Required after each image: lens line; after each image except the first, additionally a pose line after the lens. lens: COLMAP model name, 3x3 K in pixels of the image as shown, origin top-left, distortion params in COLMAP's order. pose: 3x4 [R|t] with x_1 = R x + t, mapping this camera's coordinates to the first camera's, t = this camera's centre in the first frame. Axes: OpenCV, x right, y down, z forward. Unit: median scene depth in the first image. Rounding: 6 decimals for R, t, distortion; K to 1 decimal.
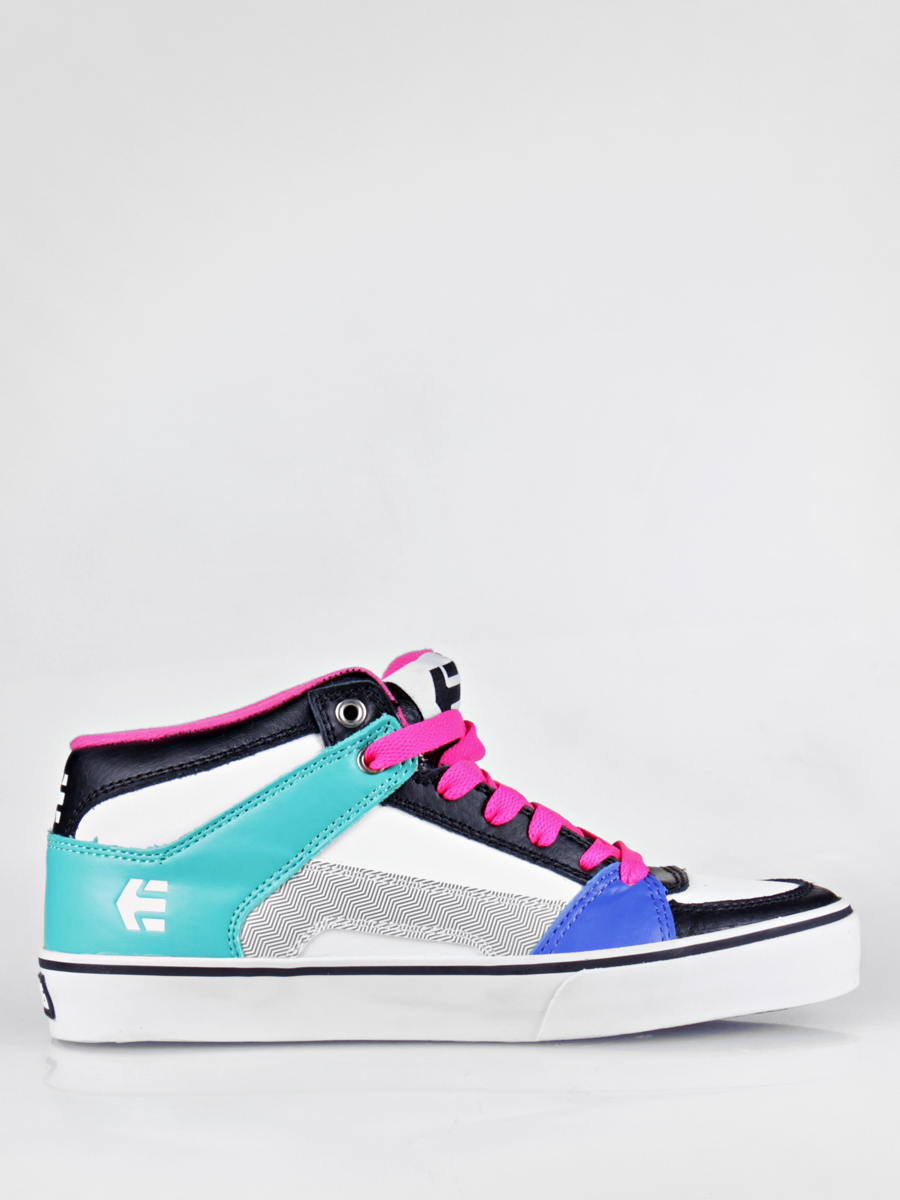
lens RADIAL K [[3648.0, 0, 450.0], [0, 3648.0, 600.0], [0, 0, 1]] dist [0.040293, 2.710750]
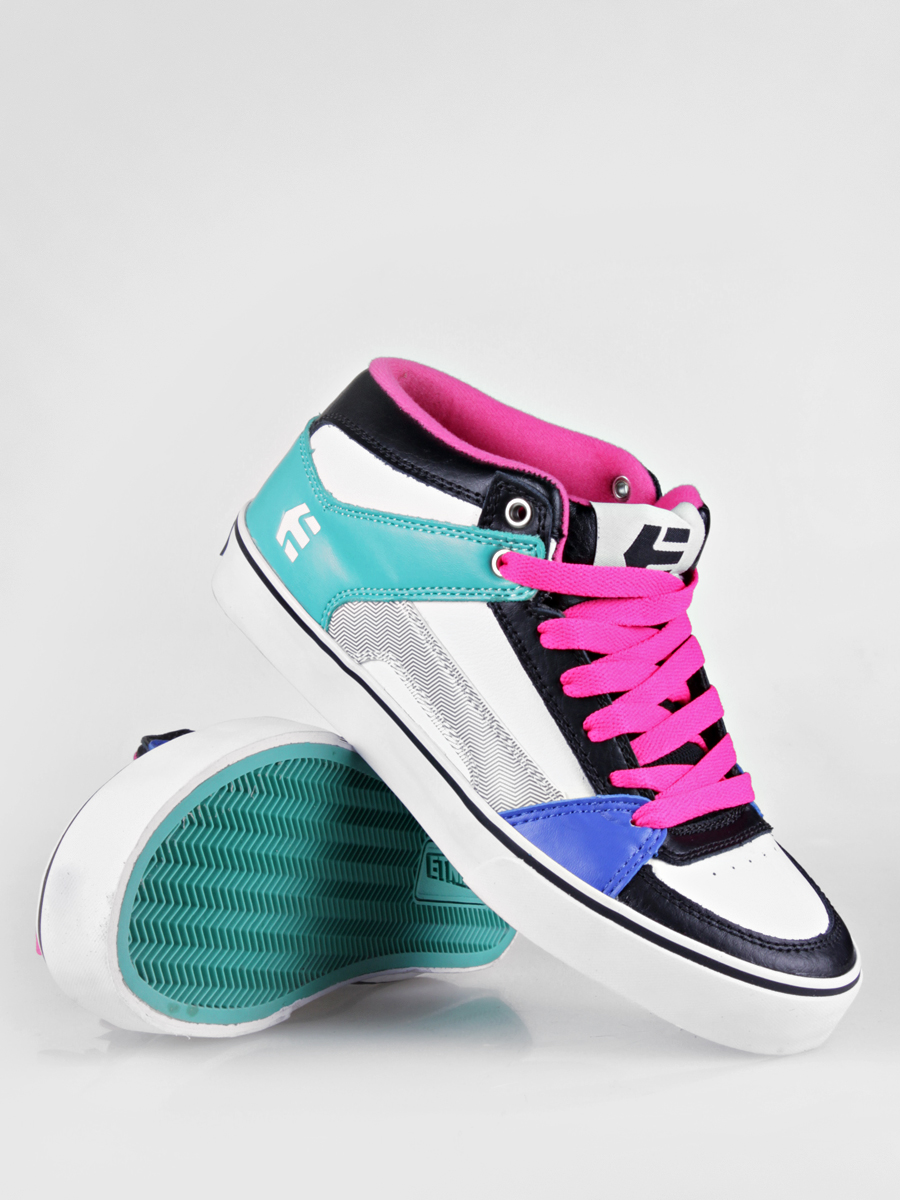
lens RADIAL K [[3648.0, 0, 450.0], [0, 3648.0, 600.0], [0, 0, 1]] dist [0.040293, 2.710750]
pose [[0.649028, 0.642970, -0.406635, 0.383532], [-0.474500, 0.759929, 0.444249, -0.387500], [0.594653, -0.095381, 0.798305, 0.188785]]
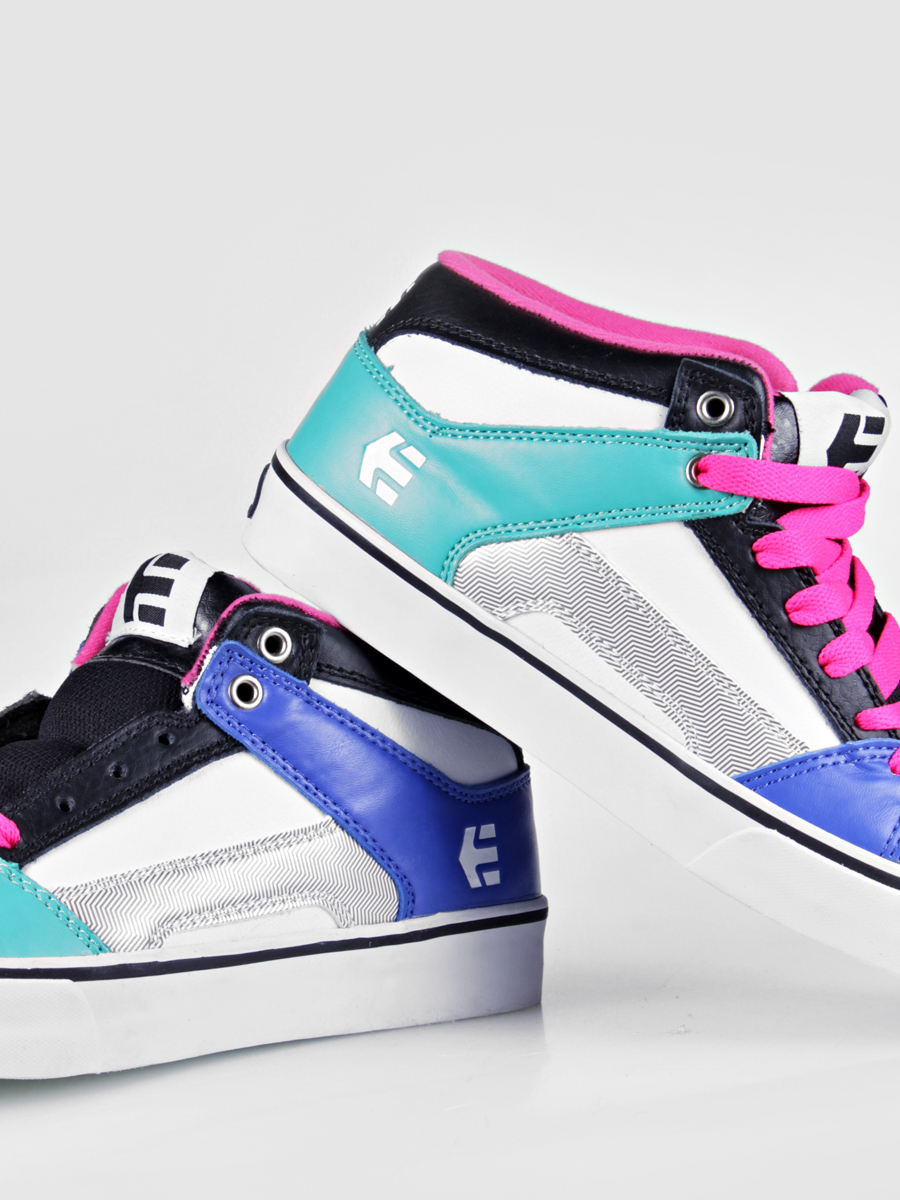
lens RADIAL K [[3648.0, 0, 450.0], [0, 3648.0, 600.0], [0, 0, 1]] dist [0.040293, 2.710750]
pose [[0.811378, 0.554415, -0.185175, 0.099087], [-0.513664, 0.827481, 0.226772, -0.087710], [0.278955, -0.088880, 0.956182, 0.202610]]
